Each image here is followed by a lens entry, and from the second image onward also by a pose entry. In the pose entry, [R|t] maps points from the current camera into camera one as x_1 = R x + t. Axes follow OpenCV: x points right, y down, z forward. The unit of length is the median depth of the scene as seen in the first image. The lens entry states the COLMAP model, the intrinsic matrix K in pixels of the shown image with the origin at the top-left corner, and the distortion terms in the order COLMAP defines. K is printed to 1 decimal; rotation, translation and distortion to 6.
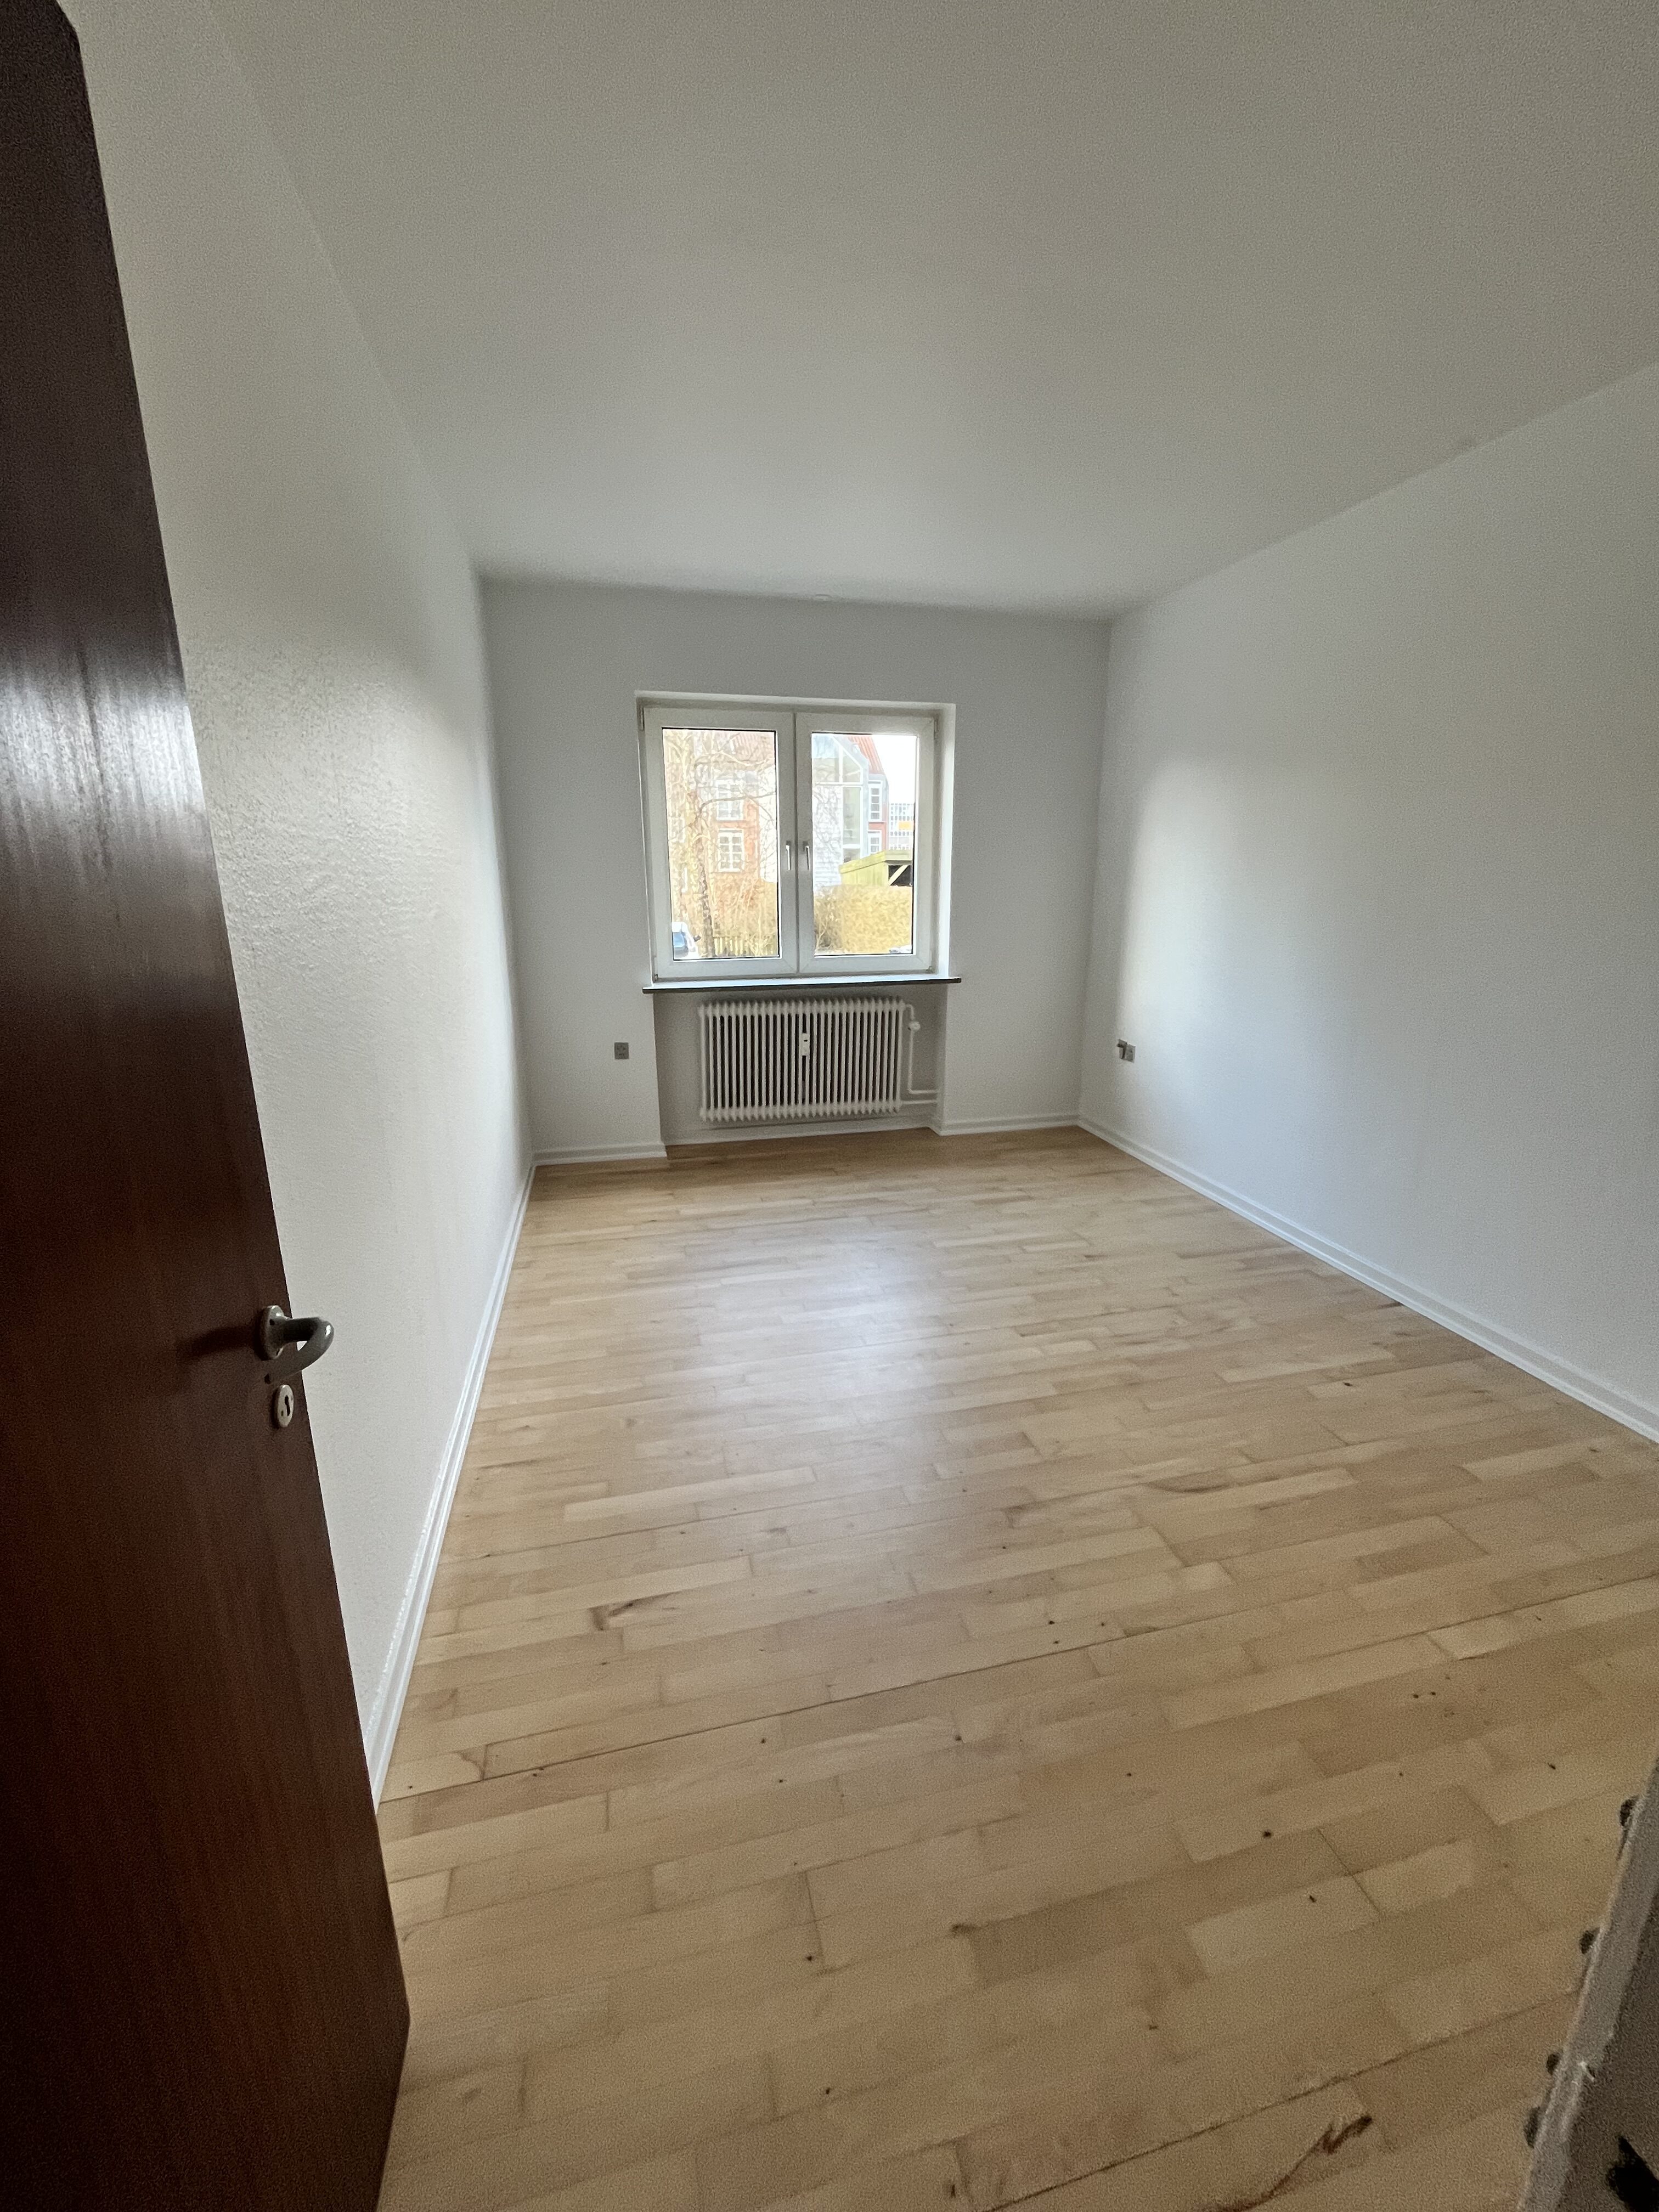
lens RADIAL K [[907.9, 0, 829.5], [0, 907.9, 1106.0], [0, 0, 1]] dist [0.001391, 0.000137]
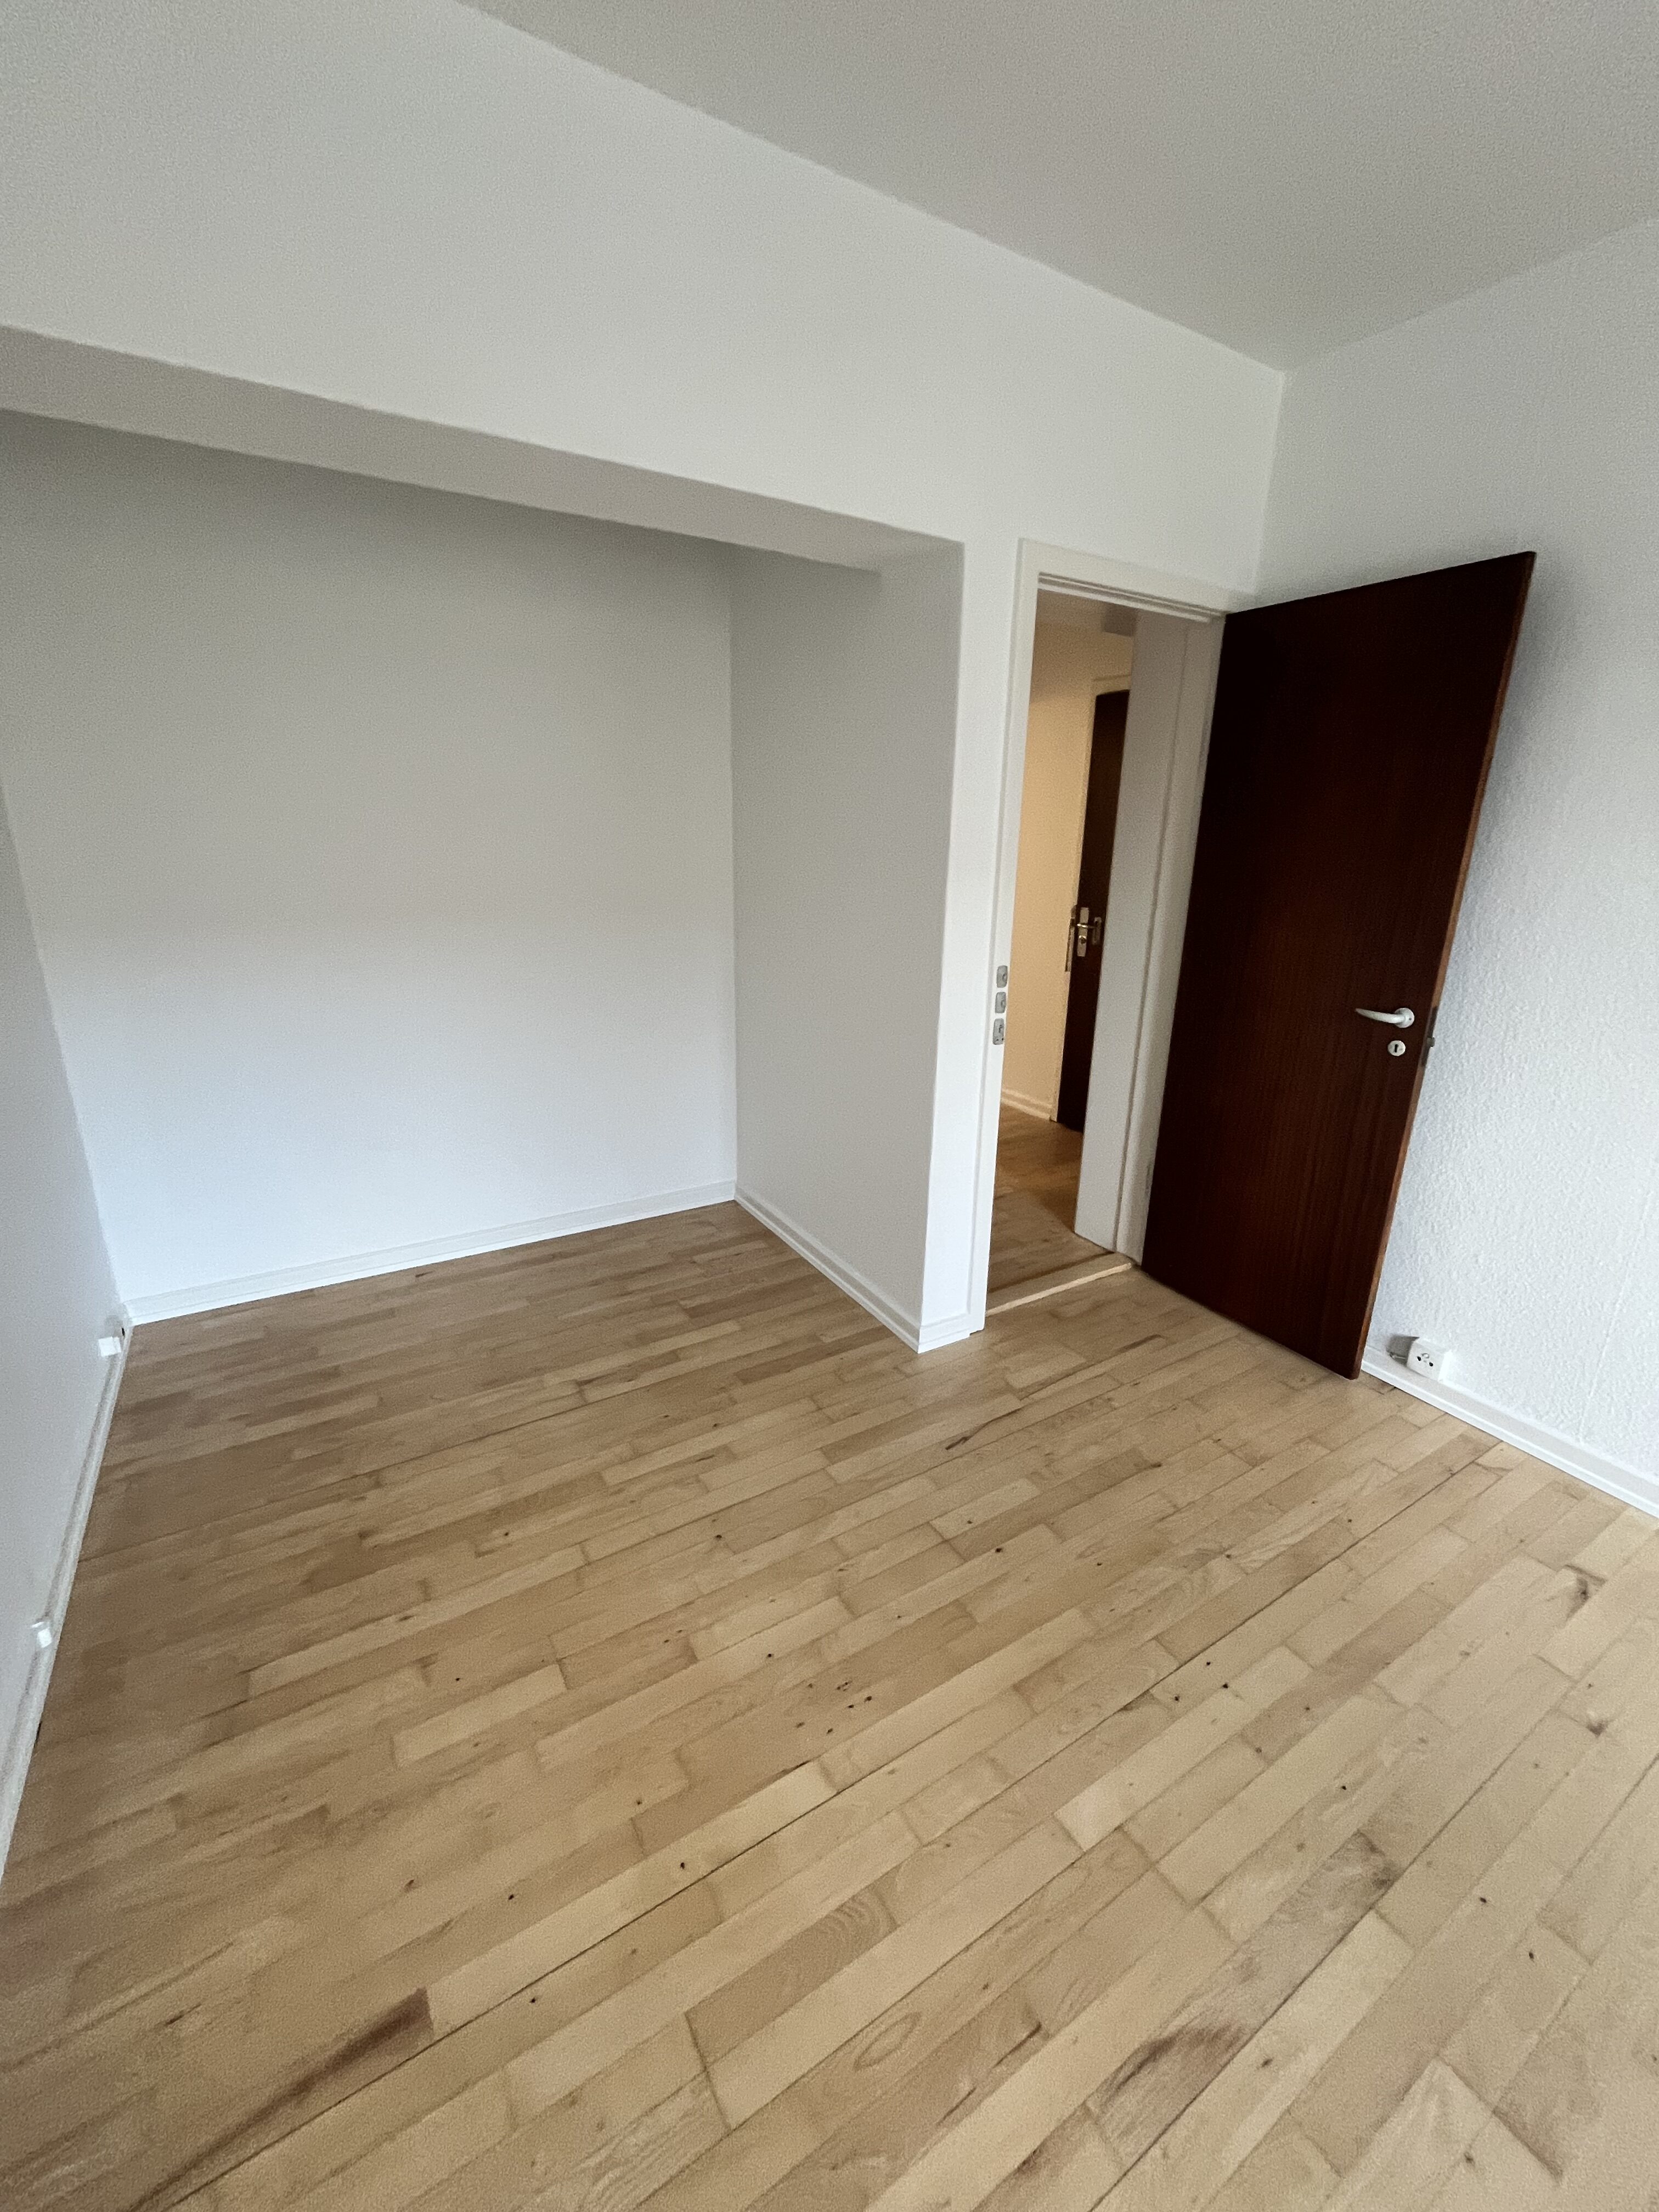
lens RADIAL K [[893.6, 0, 826.9], [0, 893.6, 1103.1], [0, 0, 1]] dist [-0.003210, -0.000566]
pose [[-0.954568, 0.072573, -0.289022, 0.711428], [-0.092357, 0.850084, 0.518486, -0.295204], [0.283321, 0.521623, -0.804760, 1.104406]]
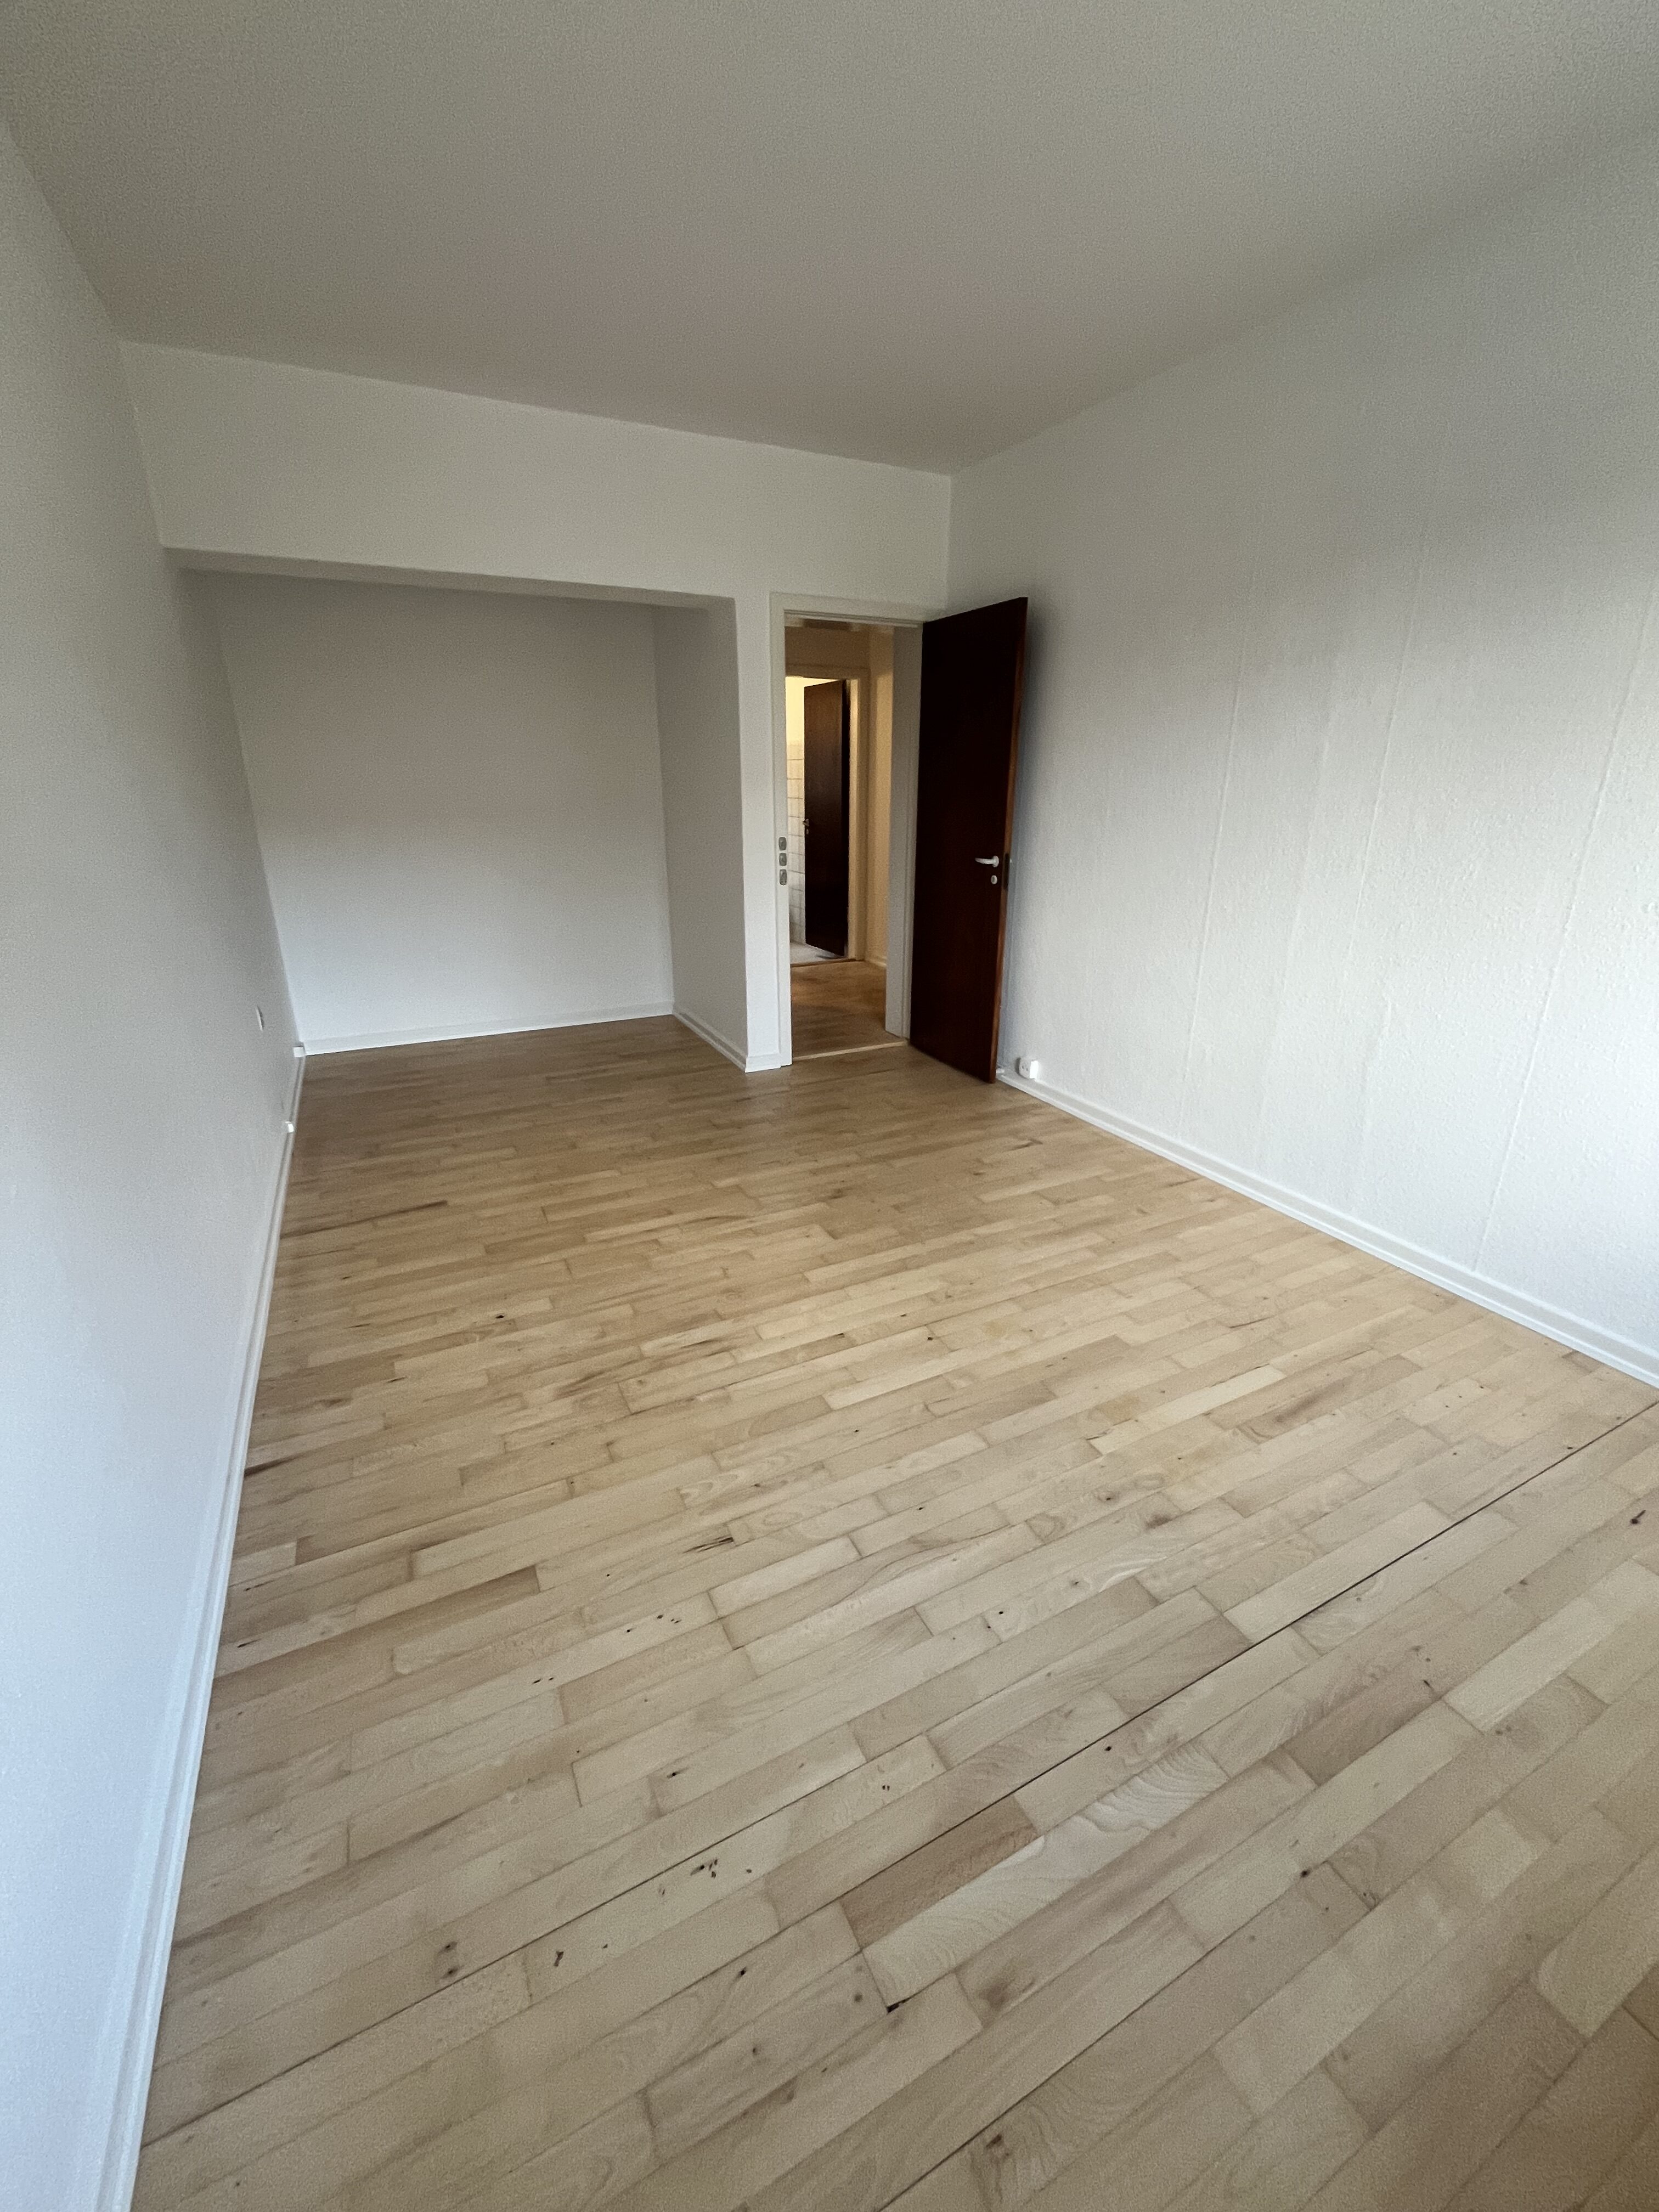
lens RADIAL K [[883.0, 0, 816.9], [0, 883.0, 1106.2], [0, 0, 1]] dist [0.001292, -0.000066]
pose [[-0.976970, 0.072144, -0.200811, 0.517981], [-0.056528, 0.819975, 0.569601, -0.502144], [0.205753, 0.567834, -0.797013, 2.062456]]
